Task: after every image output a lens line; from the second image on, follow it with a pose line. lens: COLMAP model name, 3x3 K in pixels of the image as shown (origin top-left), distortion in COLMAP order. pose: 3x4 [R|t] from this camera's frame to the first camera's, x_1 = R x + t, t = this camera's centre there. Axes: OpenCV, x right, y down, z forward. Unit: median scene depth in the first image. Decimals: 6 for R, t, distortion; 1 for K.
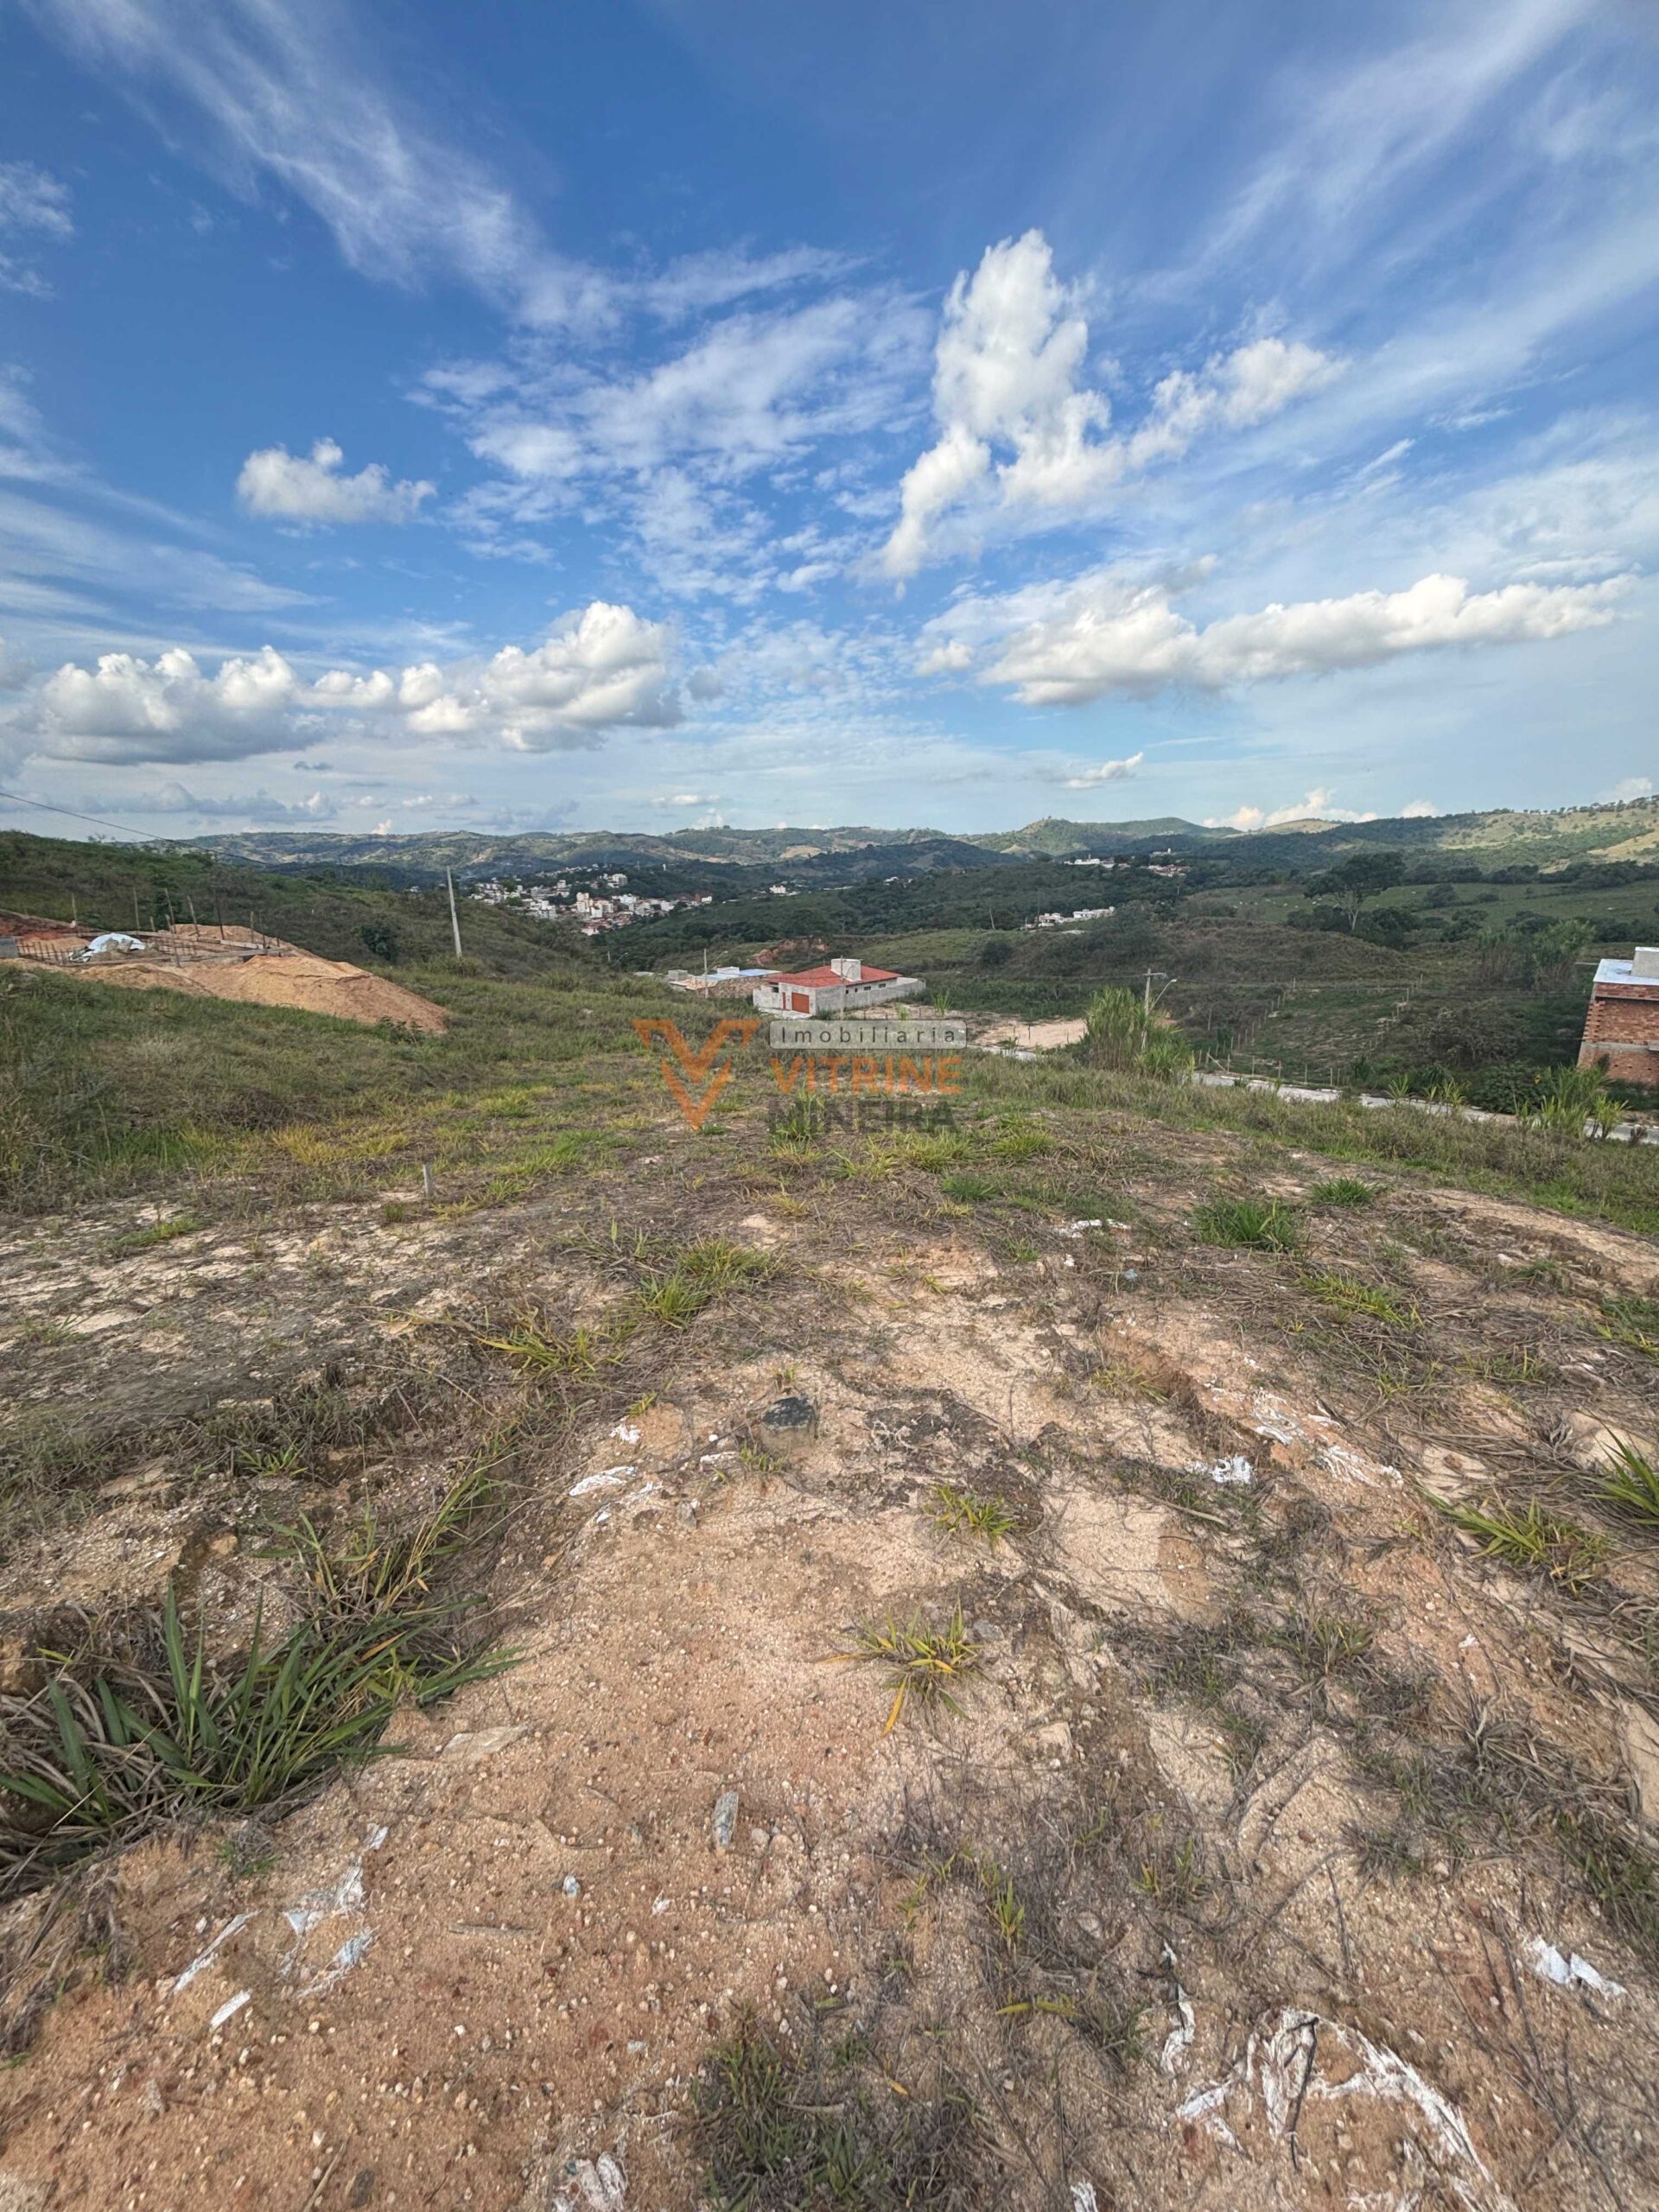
lens RADIAL K [[900.0, 0, 812.3], [0, 900.0, 1123.9], [0, 0, 1]] dist [-0.007166, 0.000904]
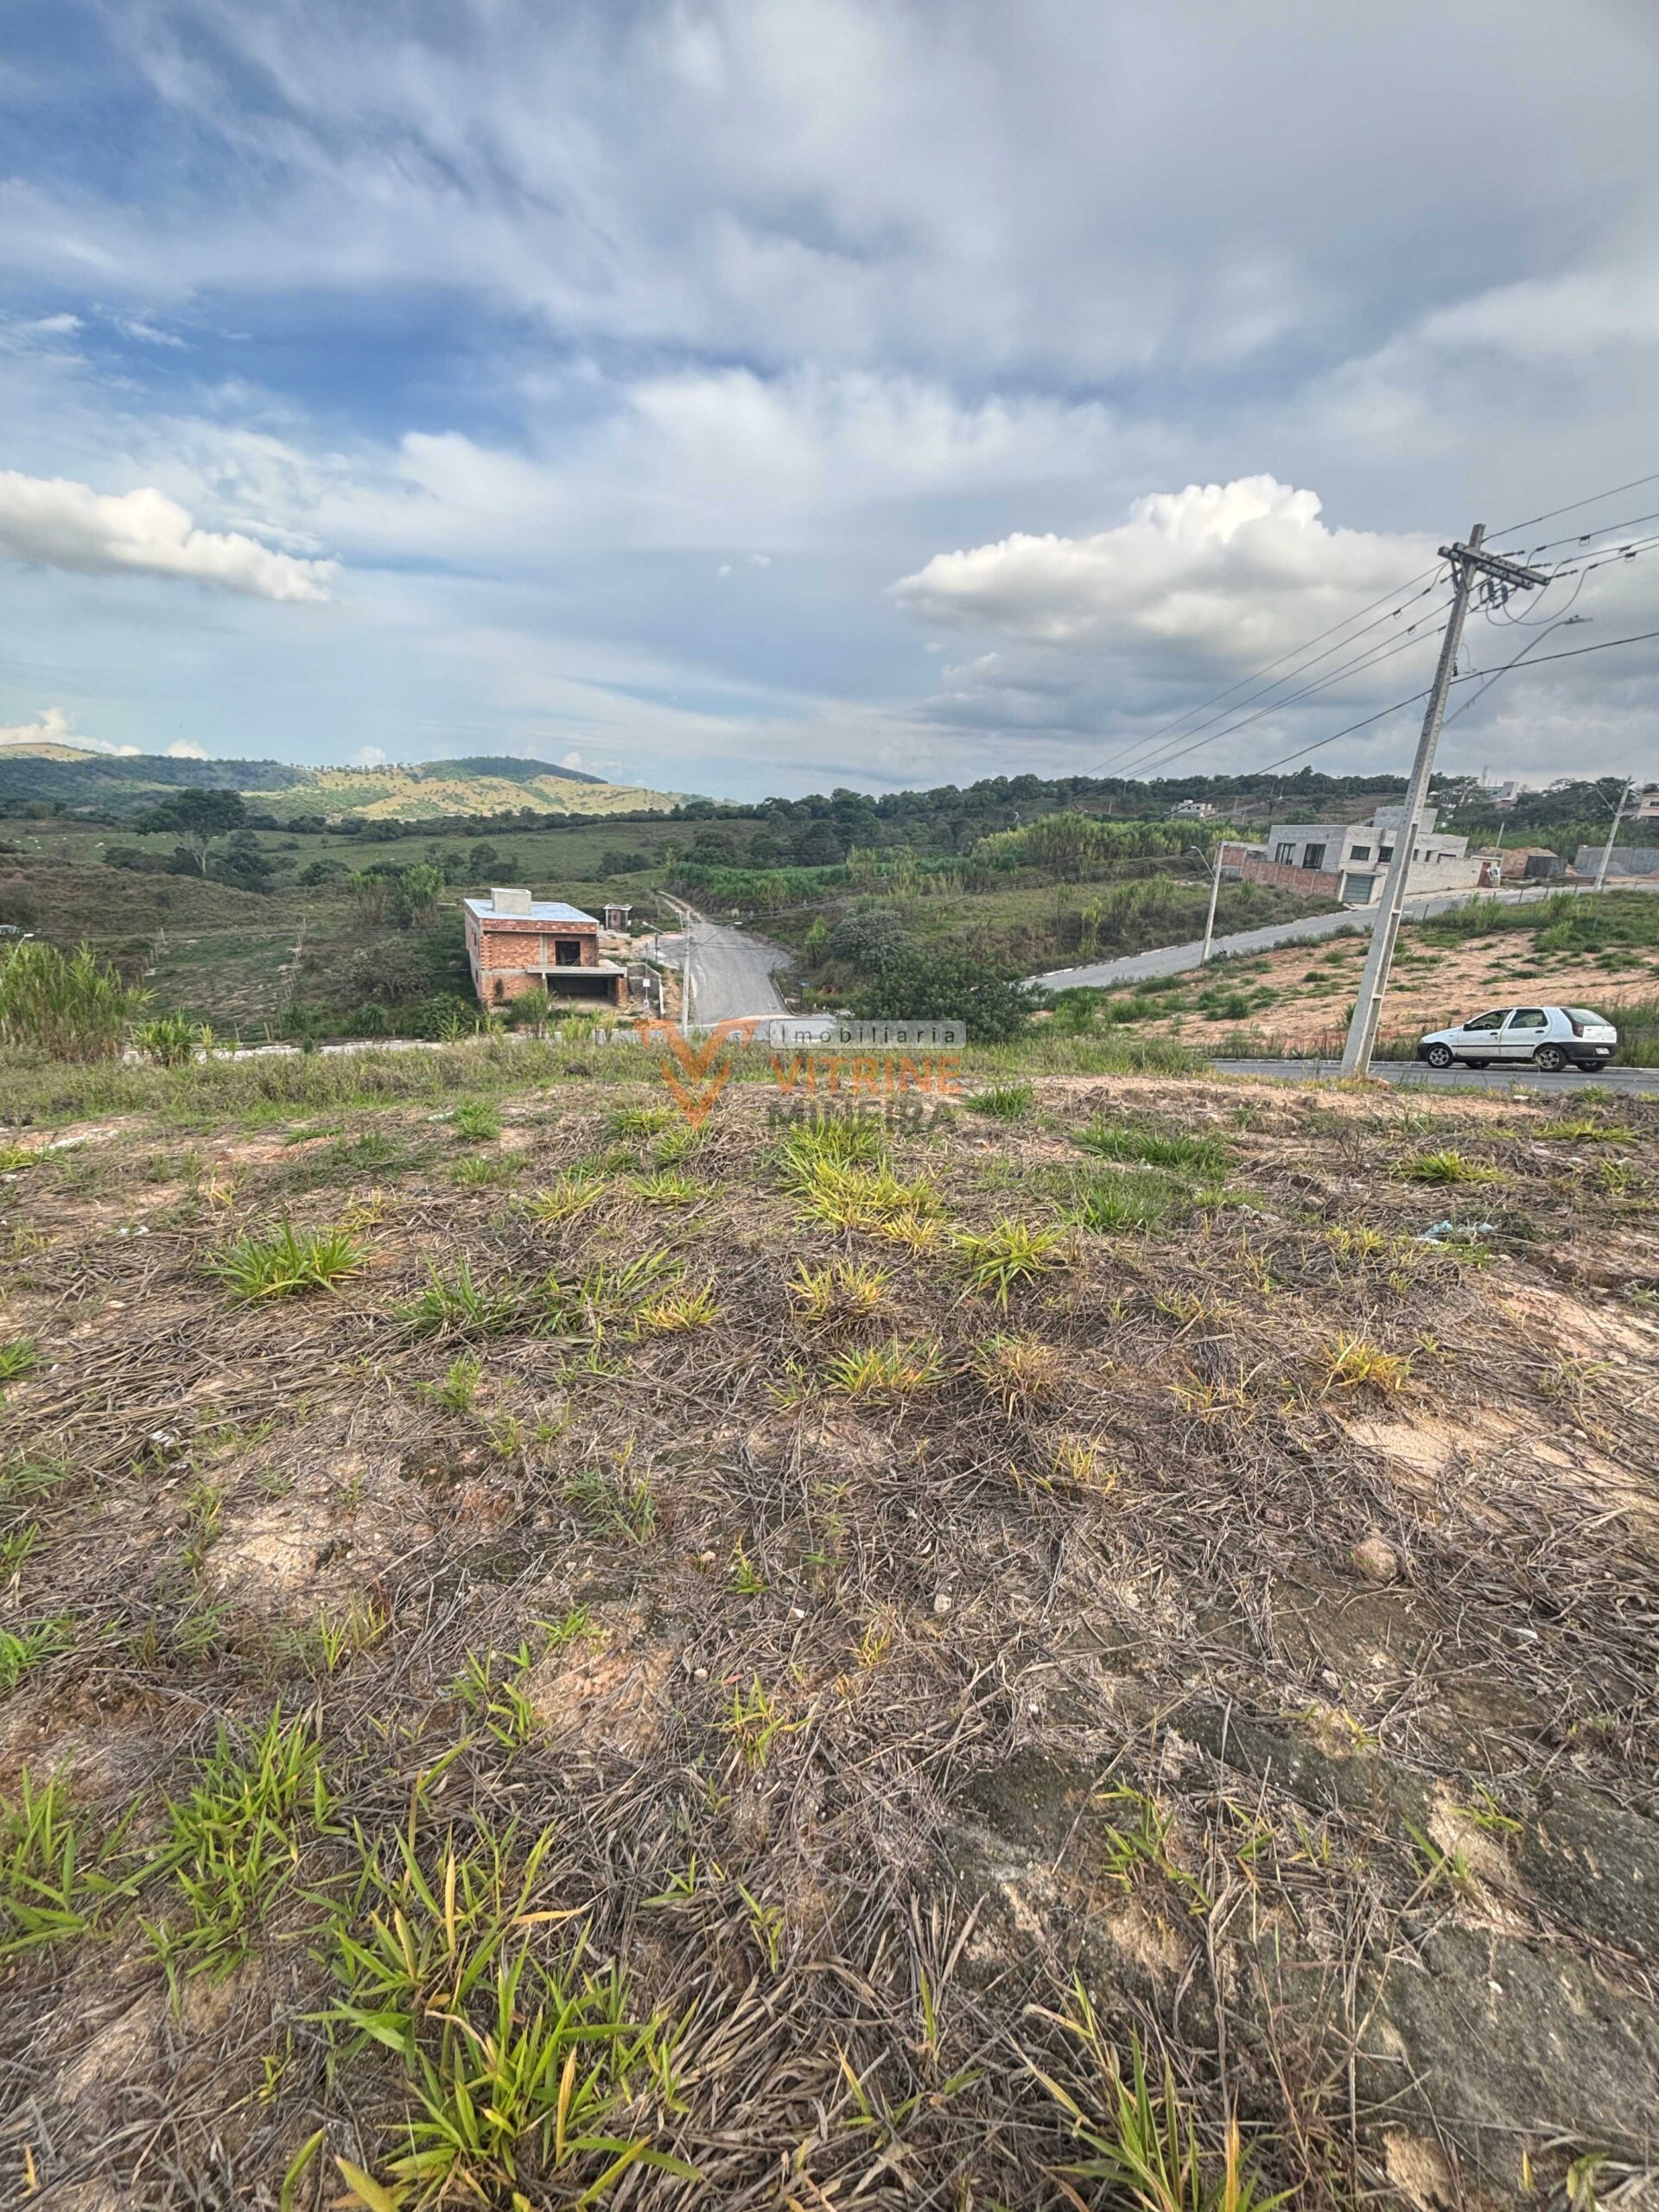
lens RADIAL K [[900.0, 0, 814.8], [0, 900.0, 1091.1], [0, 0, 1]] dist [-0.007166, 0.000904]
pose [[0.360282, -0.203000, 0.910488, -0.233741], [0.187445, 0.971881, 0.142516, -0.095544], [-0.913817, 0.119321, 0.388202, 0.675808]]
